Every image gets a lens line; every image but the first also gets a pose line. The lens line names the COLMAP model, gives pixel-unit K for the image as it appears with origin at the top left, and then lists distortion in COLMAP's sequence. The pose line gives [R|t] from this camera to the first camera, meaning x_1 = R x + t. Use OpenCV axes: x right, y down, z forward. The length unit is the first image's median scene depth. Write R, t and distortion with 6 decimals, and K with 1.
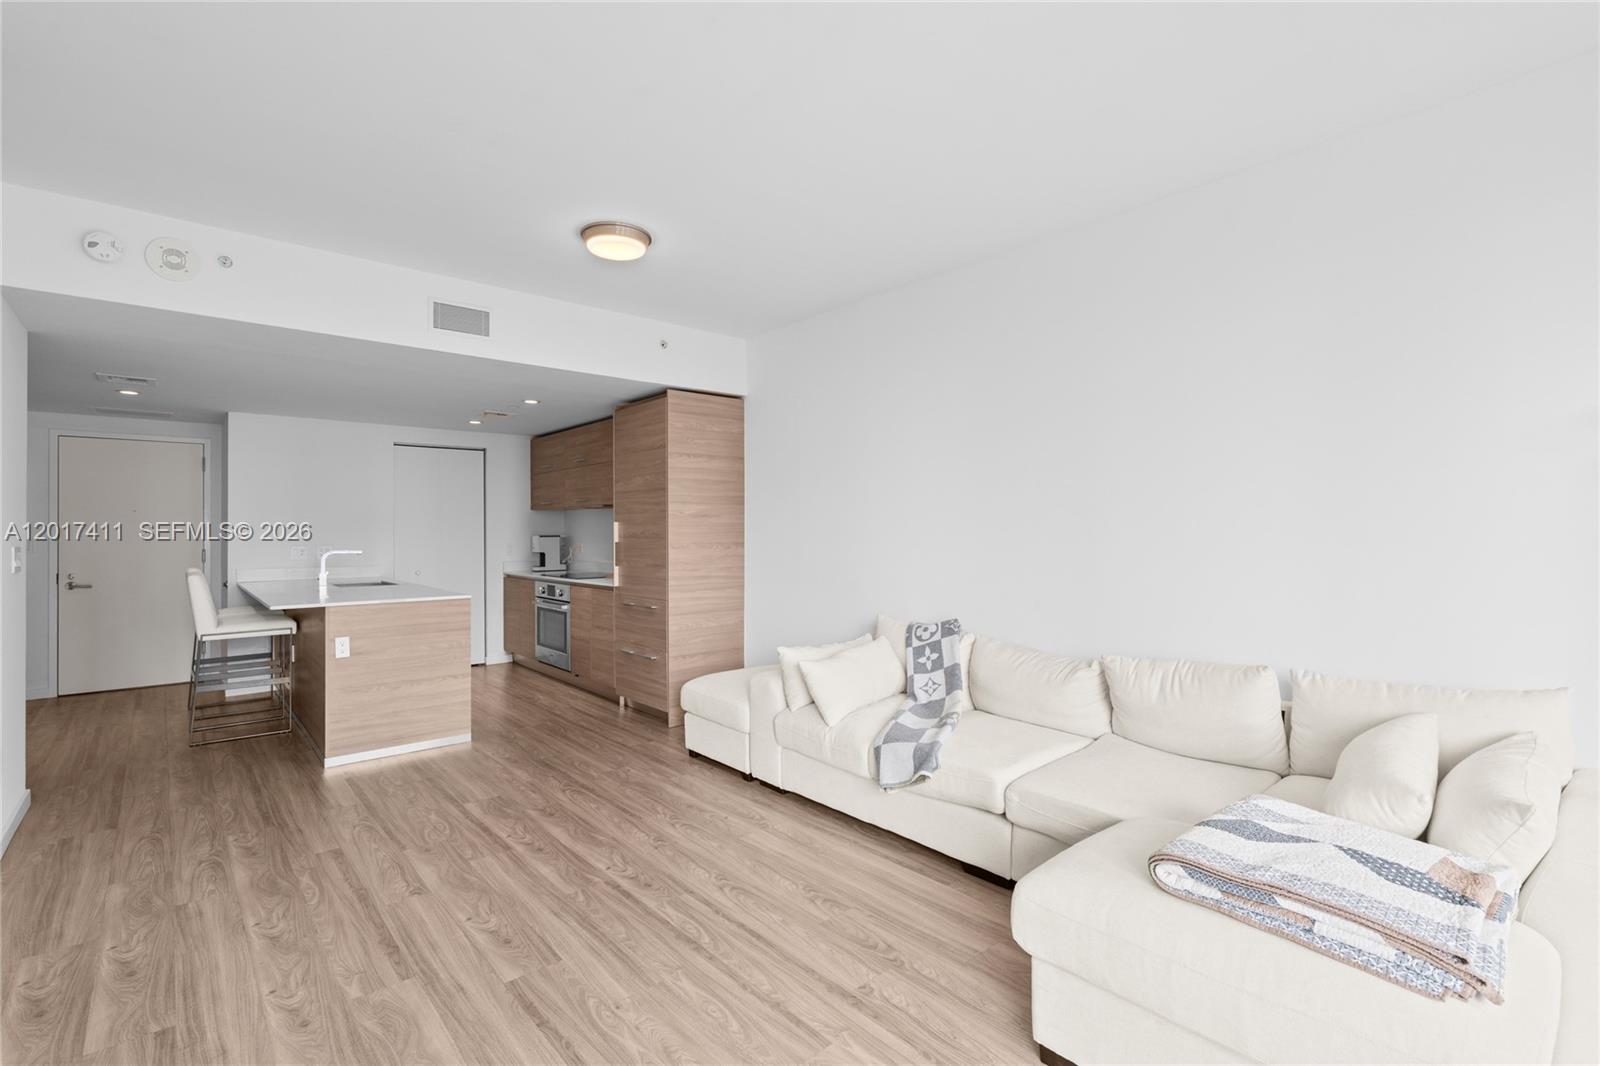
lens RADIAL K [[735.7, 0, 809.8], [0, 735.7, 524.6], [0, 0, 1]] dist [-0.009223, 0.005002]
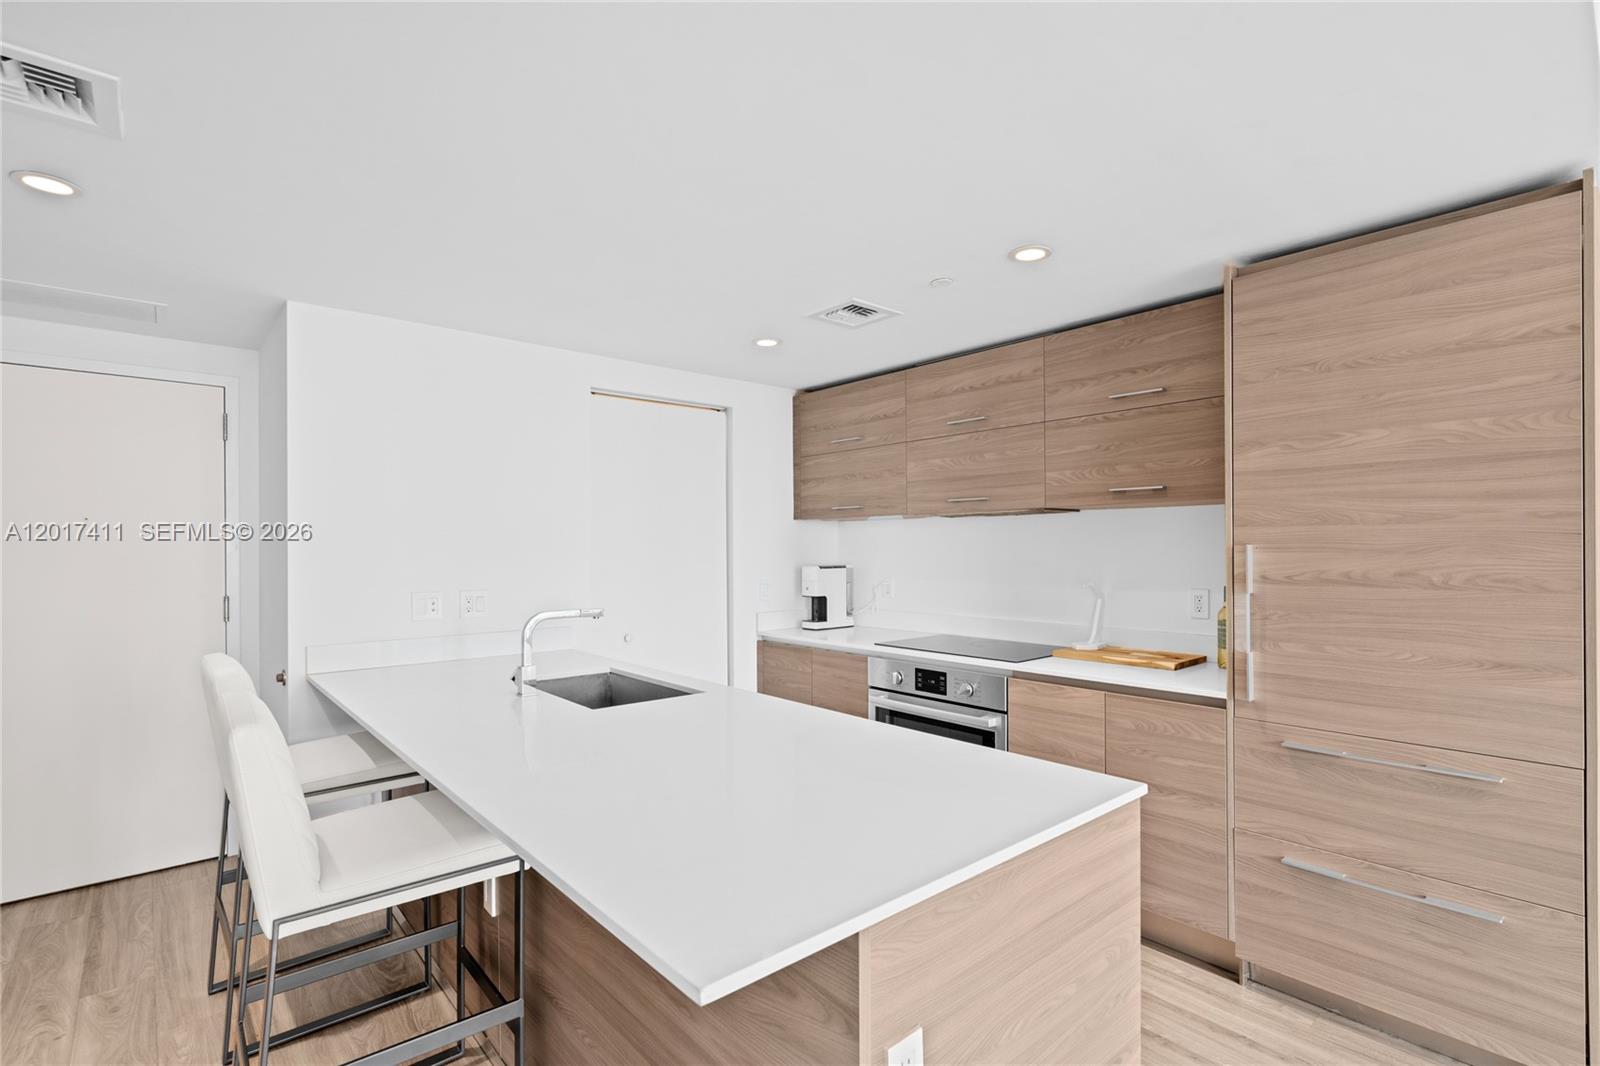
lens RADIAL K [[735.7, 0, 790.3], [0, 735.7, 545.9], [0, 0, 1]] dist [-0.009223, 0.005002]
pose [[0.999994, 0.002214, -0.002634, -0.475463], [-0.002204, 0.999990, 0.003814, -0.003077], [0.002643, -0.003808, 0.999989, 0.539891]]
